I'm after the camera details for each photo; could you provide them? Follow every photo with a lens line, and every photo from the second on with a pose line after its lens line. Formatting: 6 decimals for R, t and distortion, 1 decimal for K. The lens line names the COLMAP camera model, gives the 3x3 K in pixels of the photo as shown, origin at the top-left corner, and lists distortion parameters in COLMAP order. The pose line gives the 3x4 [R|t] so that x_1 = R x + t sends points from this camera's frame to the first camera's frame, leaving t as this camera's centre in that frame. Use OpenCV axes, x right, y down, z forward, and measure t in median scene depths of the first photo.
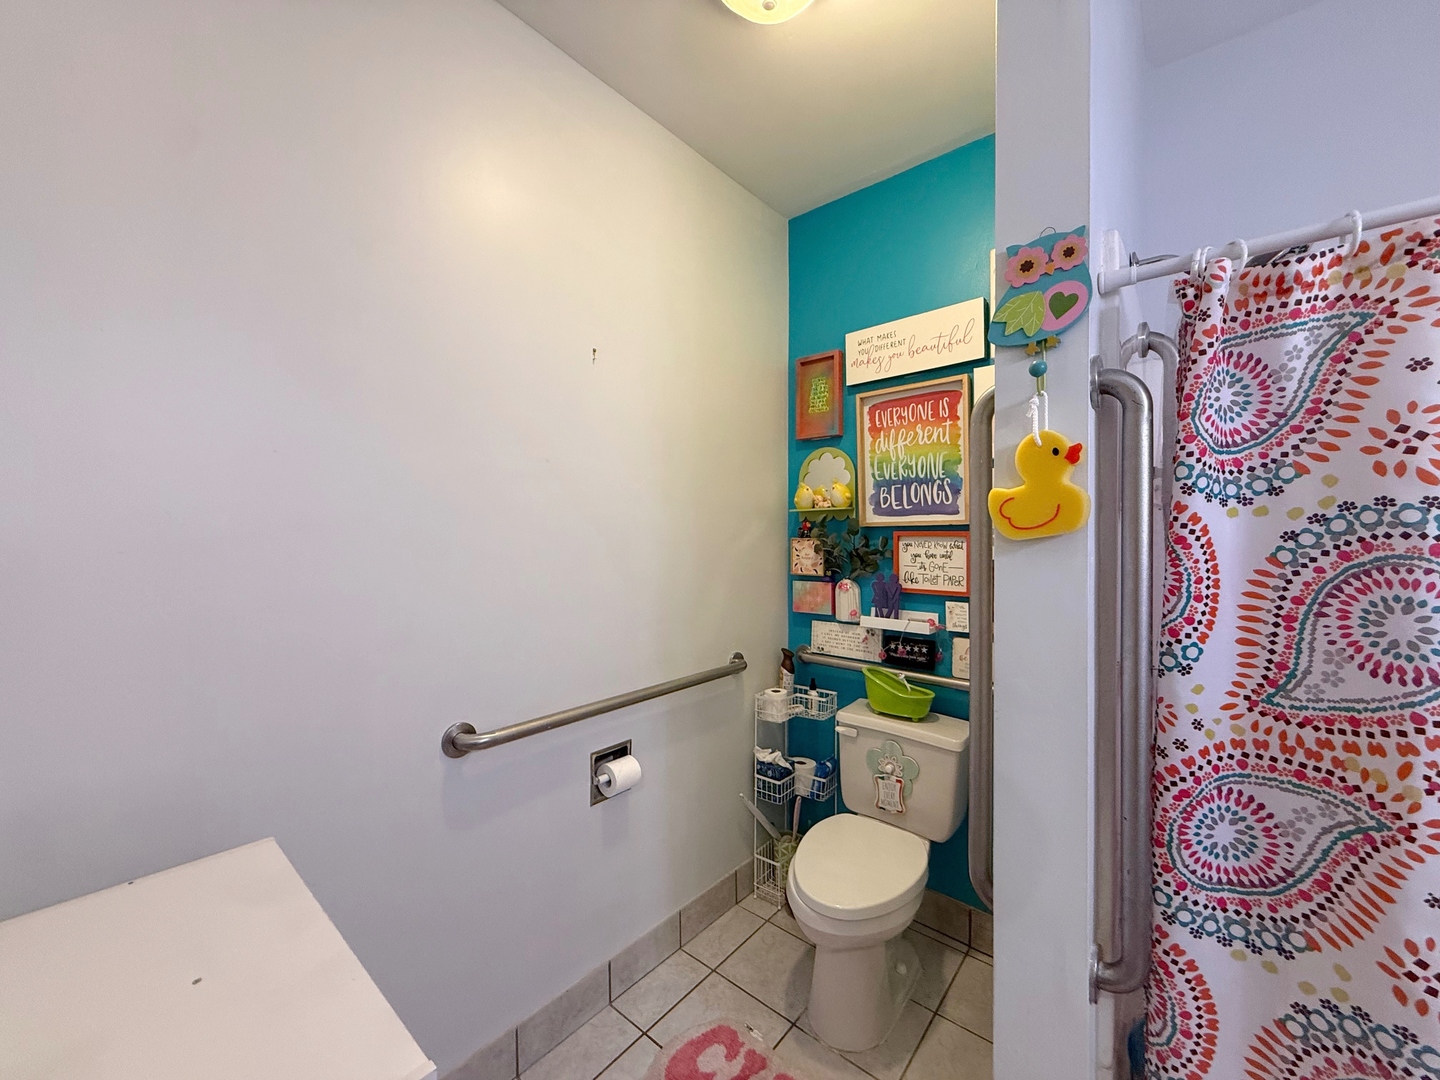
lens RADIAL K [[574.9, 0, 716.9], [0, 574.9, 539.4], [0, 0, 1]] dist [-0.000455, 0.000433]
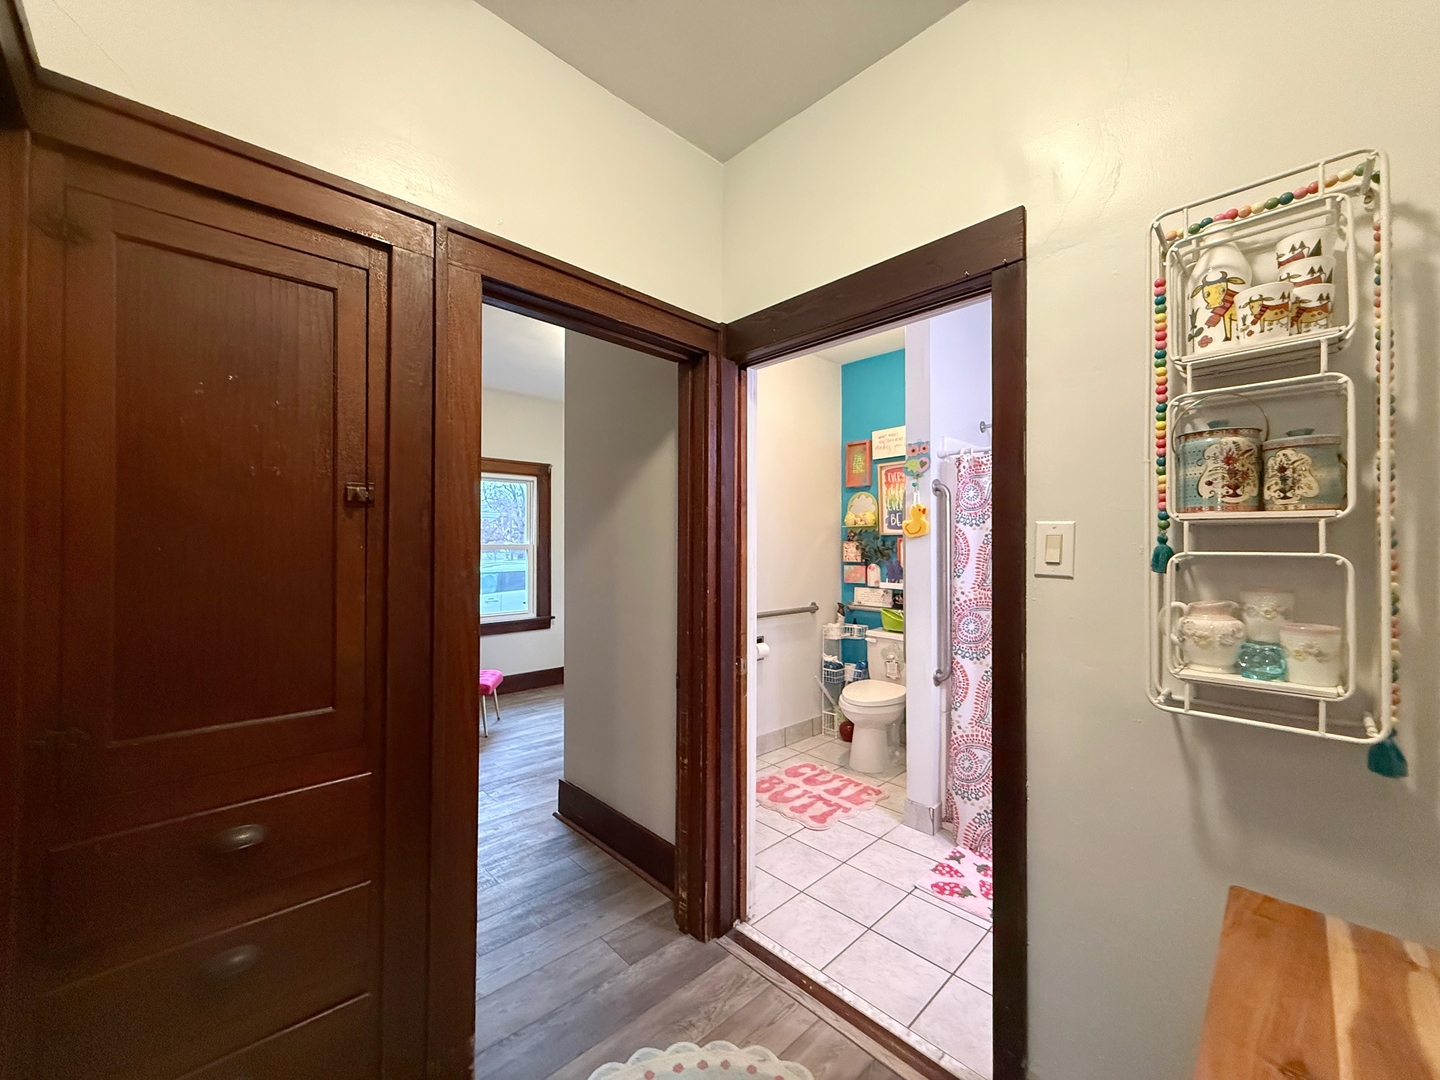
lens RADIAL K [[574.9, 0, 716.9], [0, 574.9, 539.4], [0, 0, 1]] dist [-0.000455, 0.000433]
pose [[0.994502, 0.001534, -0.104710, -0.091770], [-0.003866, 0.999749, -0.022070, 0.038857], [0.104649, 0.022354, 0.994258, -1.013657]]
